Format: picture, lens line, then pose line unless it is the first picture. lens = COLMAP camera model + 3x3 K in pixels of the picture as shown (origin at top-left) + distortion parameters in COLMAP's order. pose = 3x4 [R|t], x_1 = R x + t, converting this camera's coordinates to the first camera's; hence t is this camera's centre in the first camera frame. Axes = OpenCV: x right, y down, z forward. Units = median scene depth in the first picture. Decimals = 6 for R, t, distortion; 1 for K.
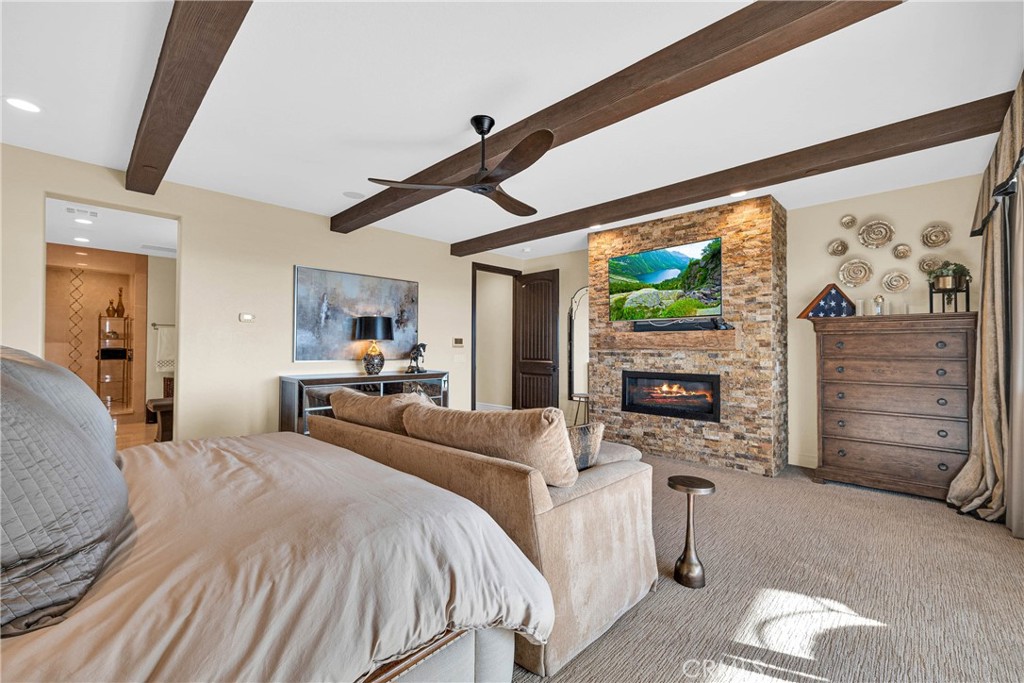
lens RADIAL K [[421.7, 0, 505.5], [0, 421.7, 341.6], [0, 0, 1]] dist [0.015160, -0.000048]
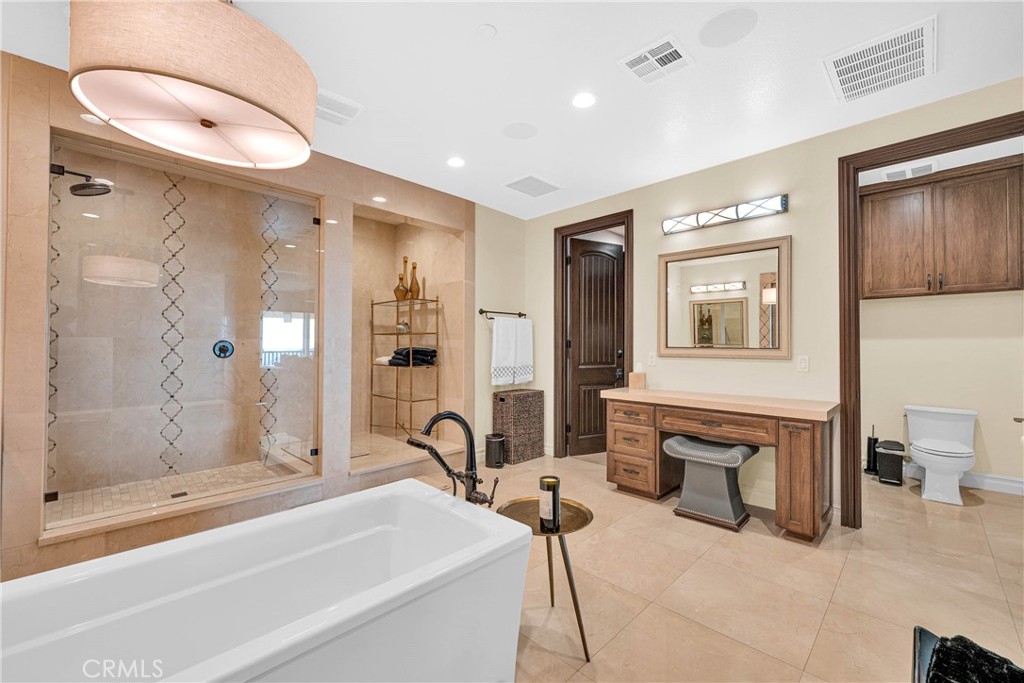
lens RADIAL K [[419.3, 0, 511.5], [0, 419.3, 343.3], [0, 0, 1]] dist [-0.001295, -0.000502]
pose [[0.999961, -0.002541, 0.008400, -0.772977], [0.002409, 0.999873, 0.015760, -0.002083], [-0.008439, -0.015739, 0.999841, 0.361400]]
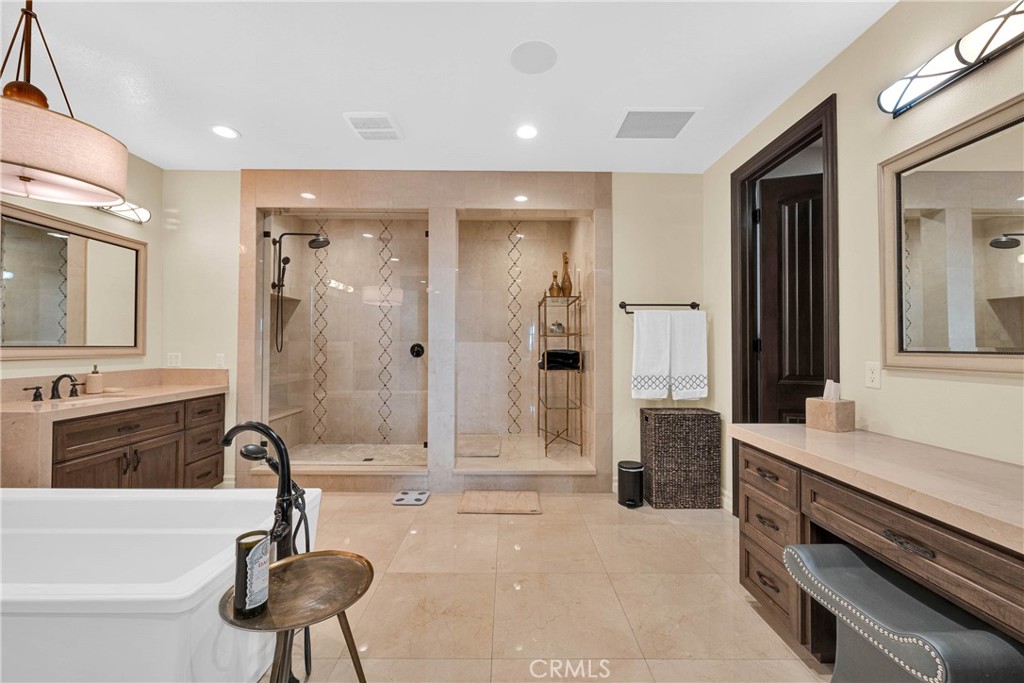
lens RADIAL K [[401.5, 0, 508.8], [0, 401.5, 340.7], [0, 0, 1]] dist [-0.002389, -0.000204]
pose [[0.713138, -0.014083, -0.700883, -0.575510], [0.014705, 0.999879, -0.005129, 0.003407], [0.700870, -0.006649, 0.713258, 0.548995]]
